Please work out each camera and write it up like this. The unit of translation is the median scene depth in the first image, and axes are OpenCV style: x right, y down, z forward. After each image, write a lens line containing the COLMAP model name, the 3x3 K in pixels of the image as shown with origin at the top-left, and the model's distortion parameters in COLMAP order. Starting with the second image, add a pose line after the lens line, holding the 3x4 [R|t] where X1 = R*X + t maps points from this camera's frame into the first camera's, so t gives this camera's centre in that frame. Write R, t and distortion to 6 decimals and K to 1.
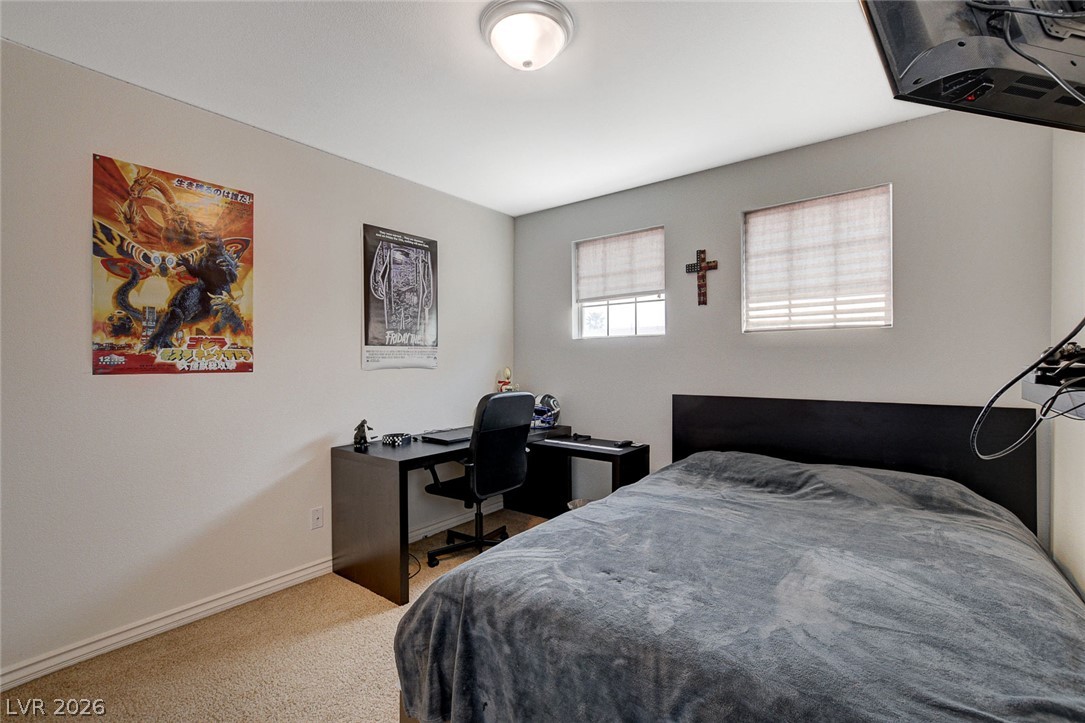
lens RADIAL K [[475.7, 0, 535.6], [0, 475.7, 360.4], [0, 0, 1]] dist [-0.019626, 0.005214]
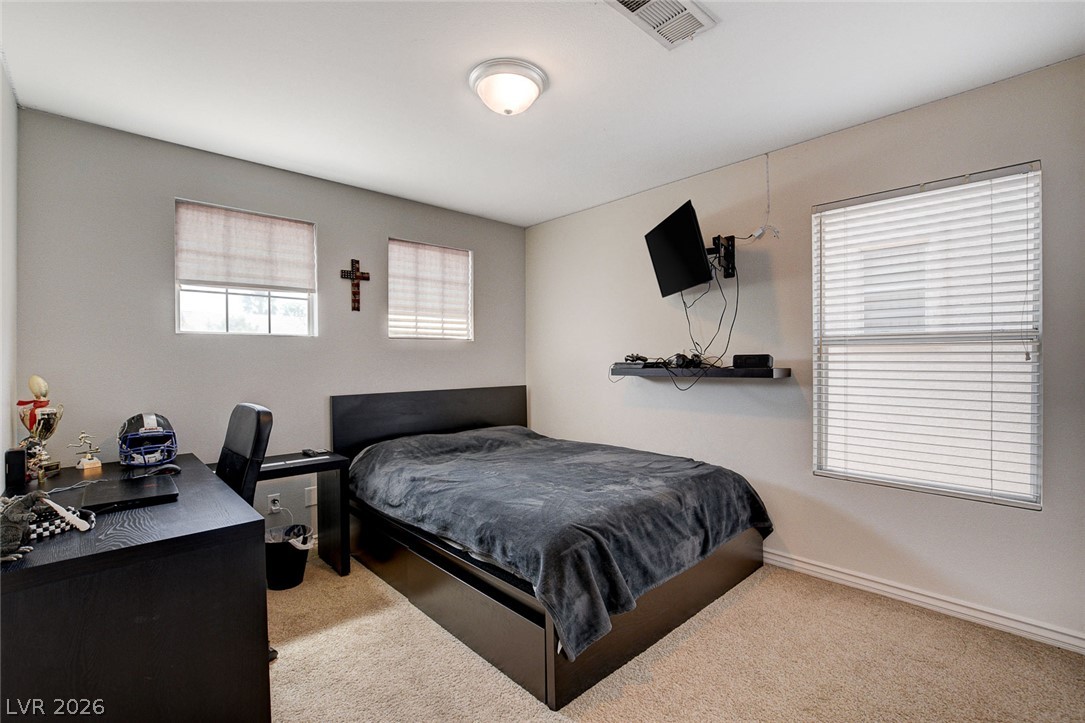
lens RADIAL K [[475.7, 0, 536.4], [0, 475.7, 362.6], [0, 0, 1]] dist [-0.019626, 0.005214]
pose [[0.156597, 0.007863, 0.987631, -0.653304], [0.016026, 0.999816, -0.010501, 0.018961], [-0.987533, 0.017473, 0.156442, 0.433314]]
